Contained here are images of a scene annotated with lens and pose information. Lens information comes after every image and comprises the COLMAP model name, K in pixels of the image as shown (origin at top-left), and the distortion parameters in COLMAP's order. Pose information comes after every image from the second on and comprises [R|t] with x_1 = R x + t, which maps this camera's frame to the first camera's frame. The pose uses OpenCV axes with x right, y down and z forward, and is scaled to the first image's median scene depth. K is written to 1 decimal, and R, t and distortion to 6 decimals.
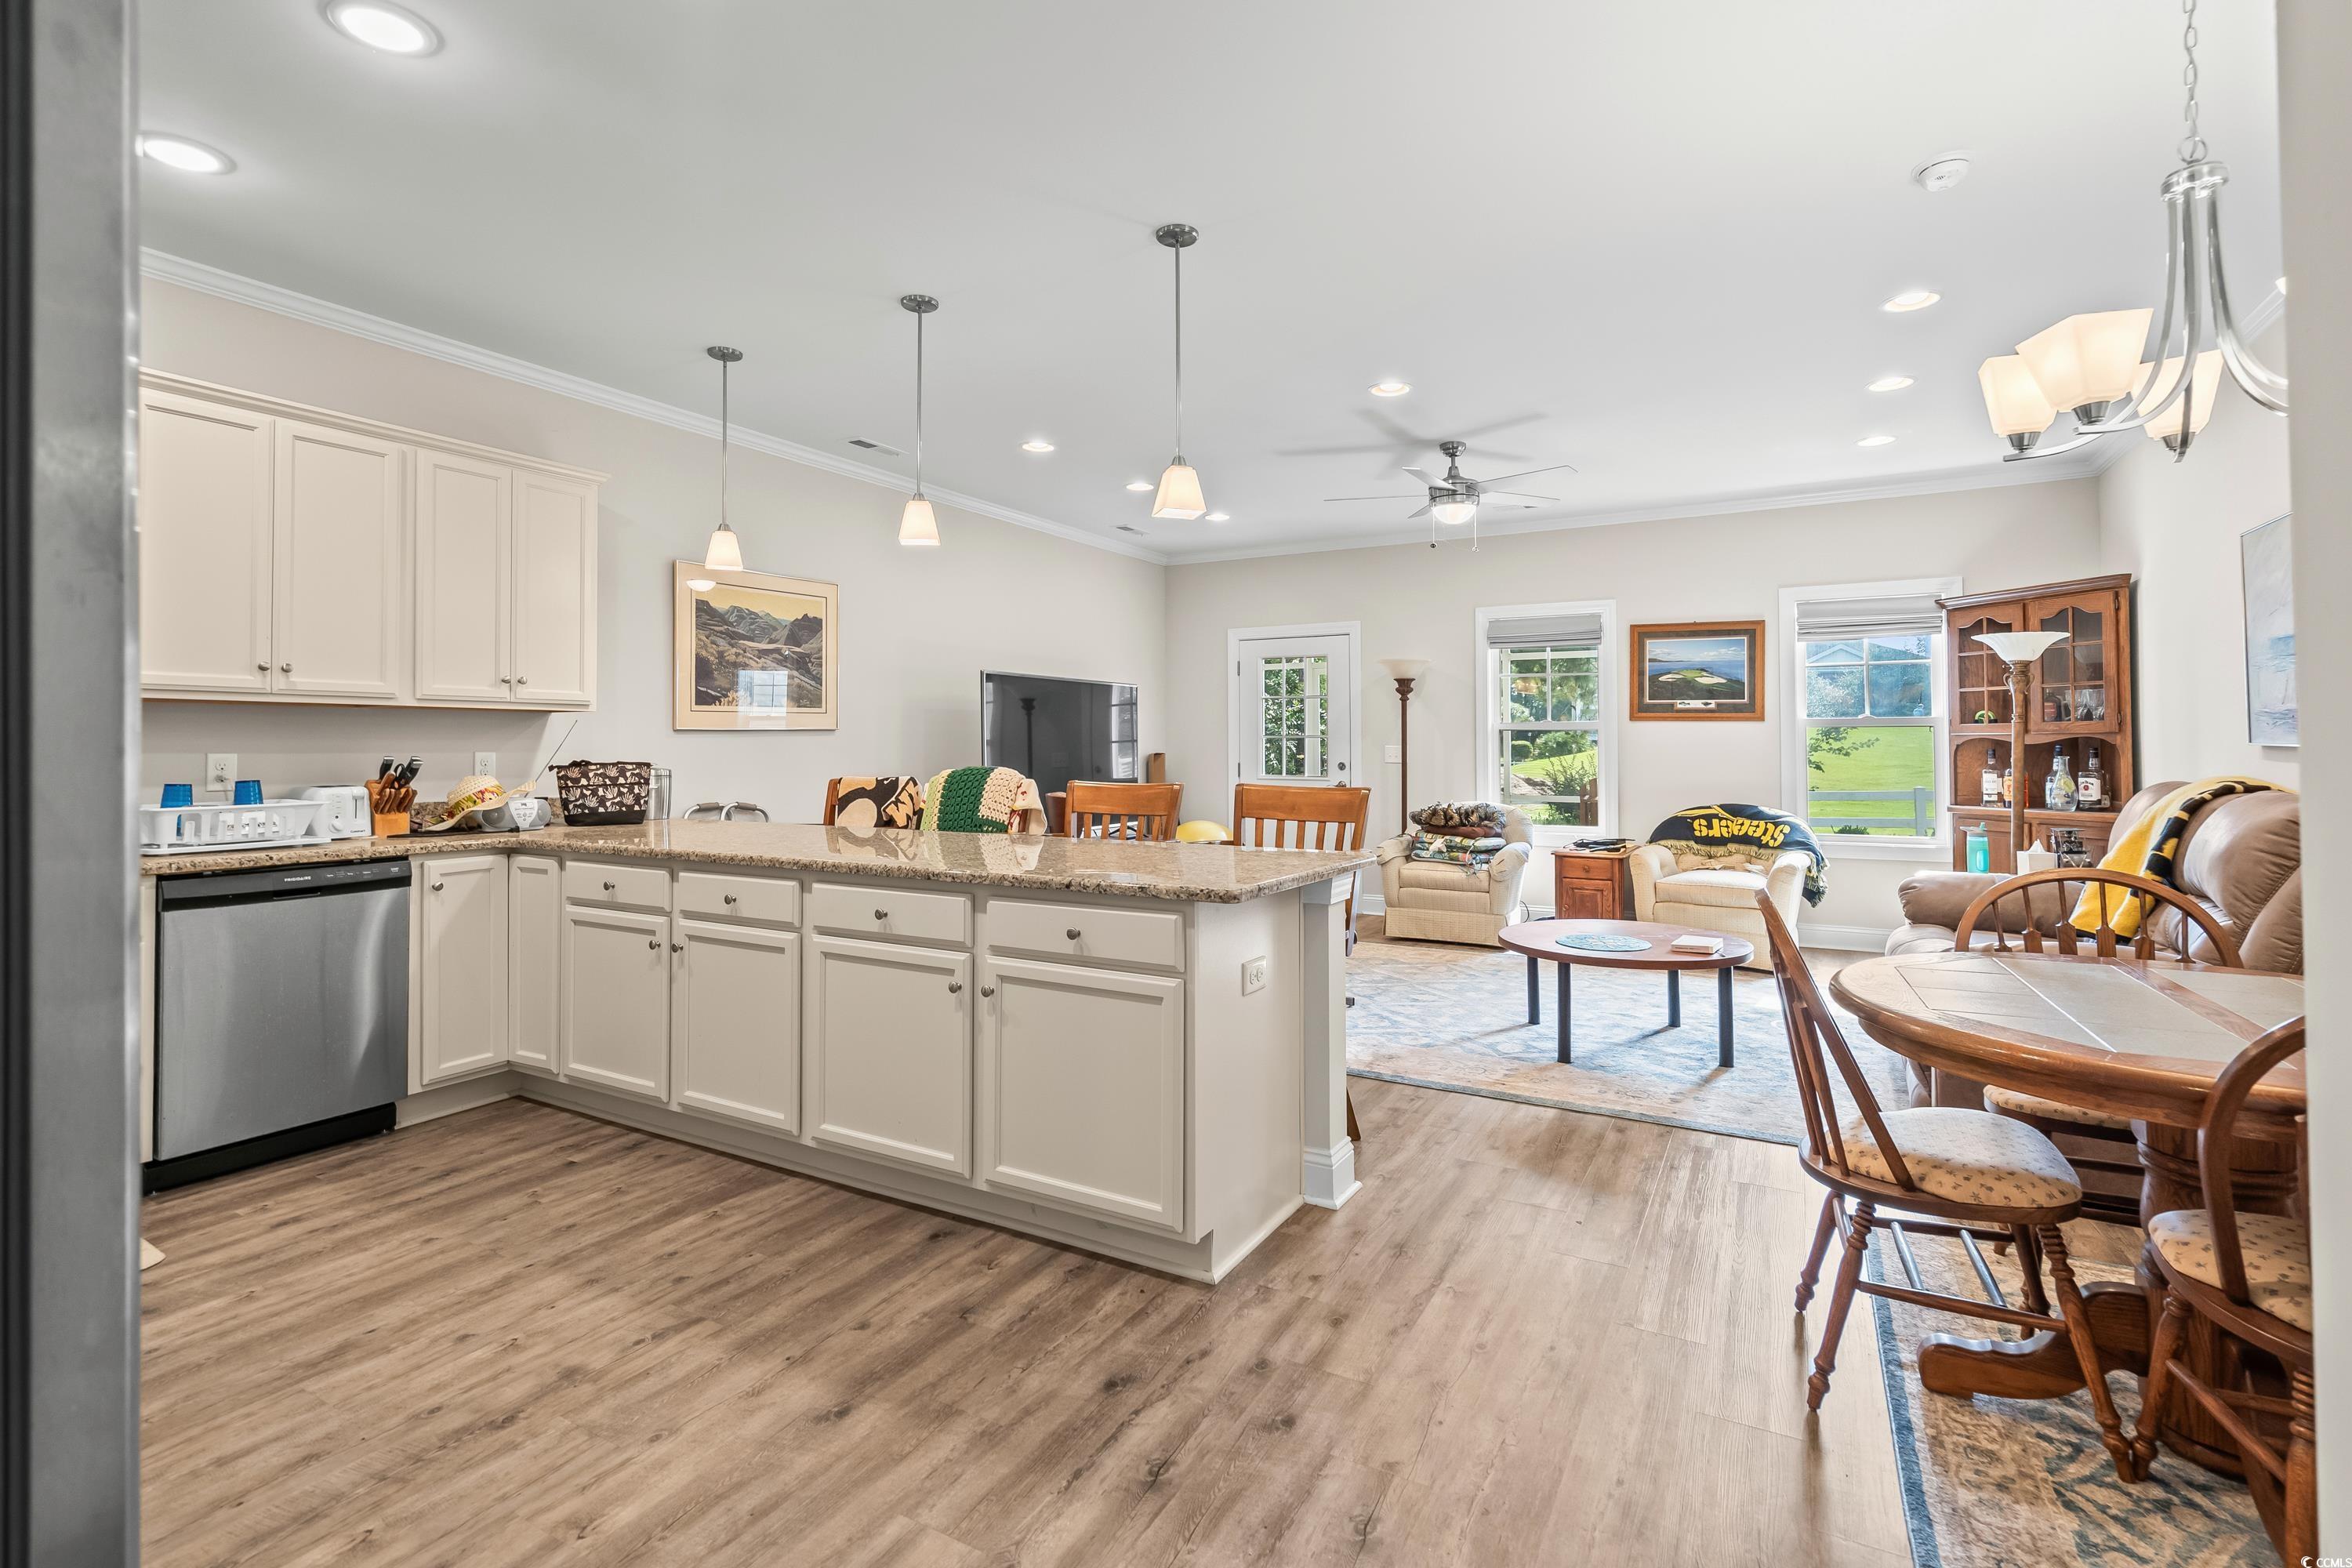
lens RADIAL K [[1093.9, 0, 1177.8], [0, 1093.9, 722.9], [0, 0, 1]] dist [-0.002872, 0.000118]
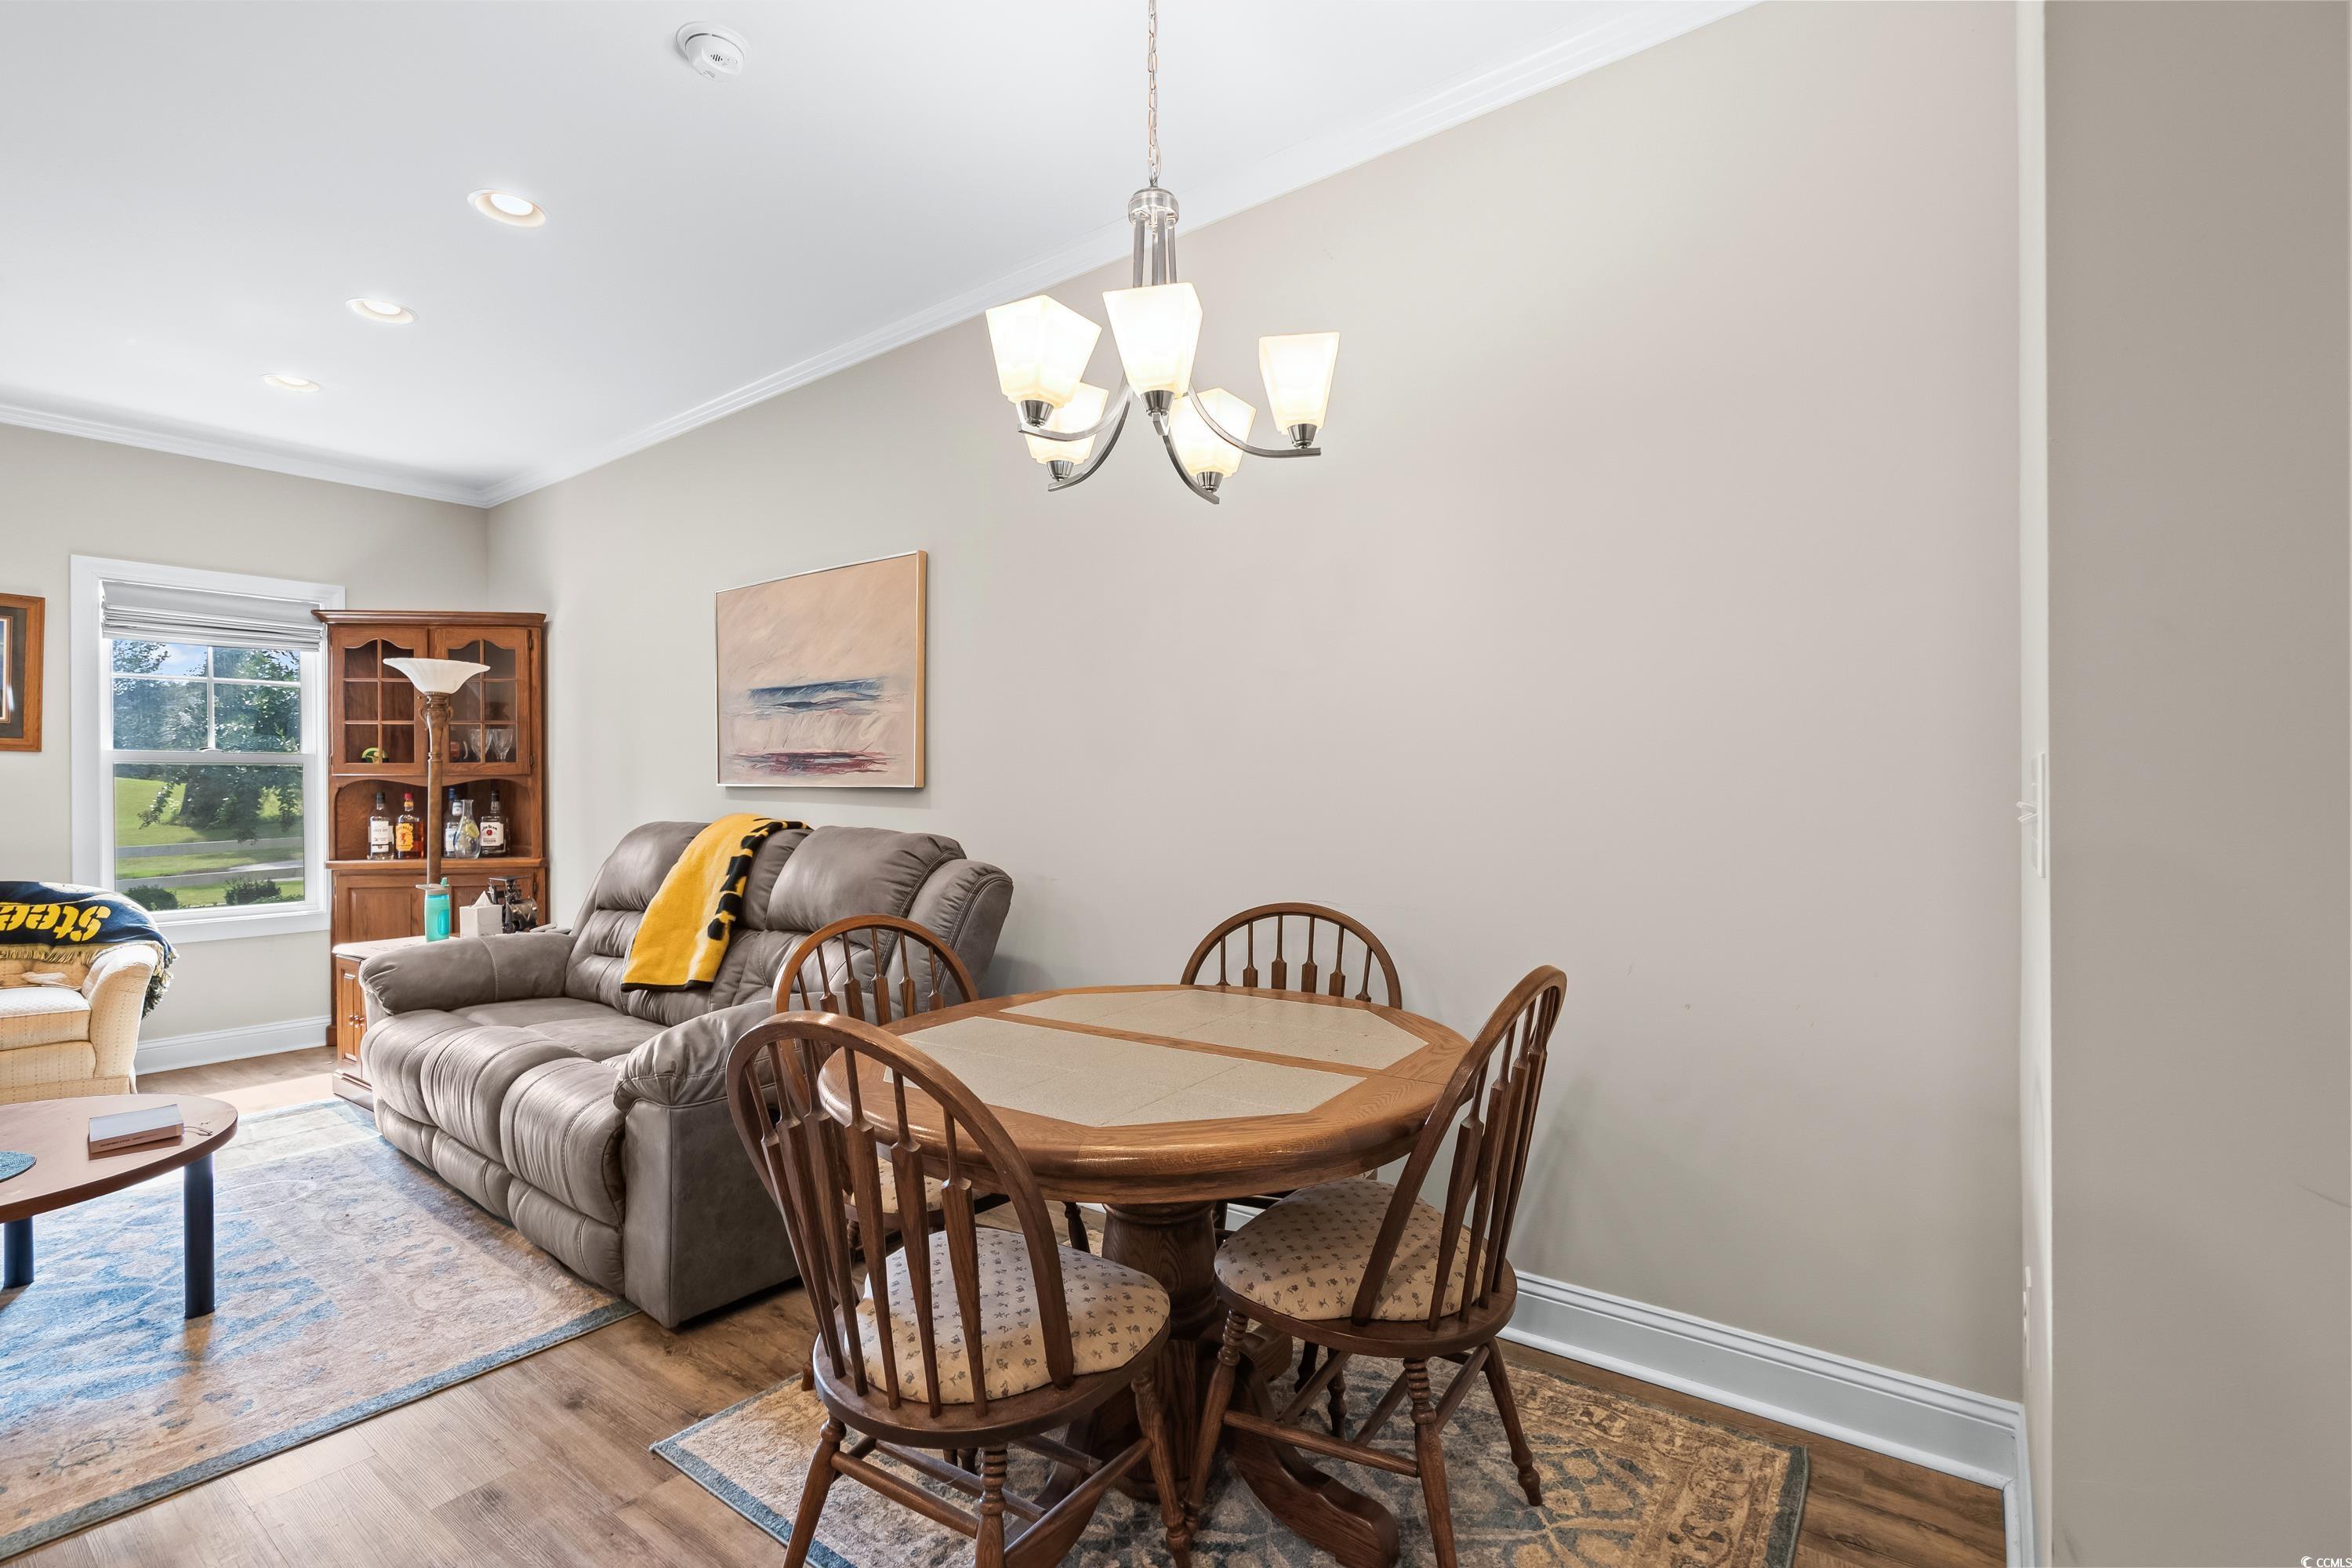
lens RADIAL K [[1067.8, 0, 1172.4], [0, 1067.8, 791.2], [0, 0, 1]] dist [-0.001991, 0.000975]
pose [[0.134982, -0.002374, 0.990845, -0.008949], [-0.016031, 0.999861, 0.004580, 0.010070], [-0.990718, -0.016502, 0.134925, 0.299789]]
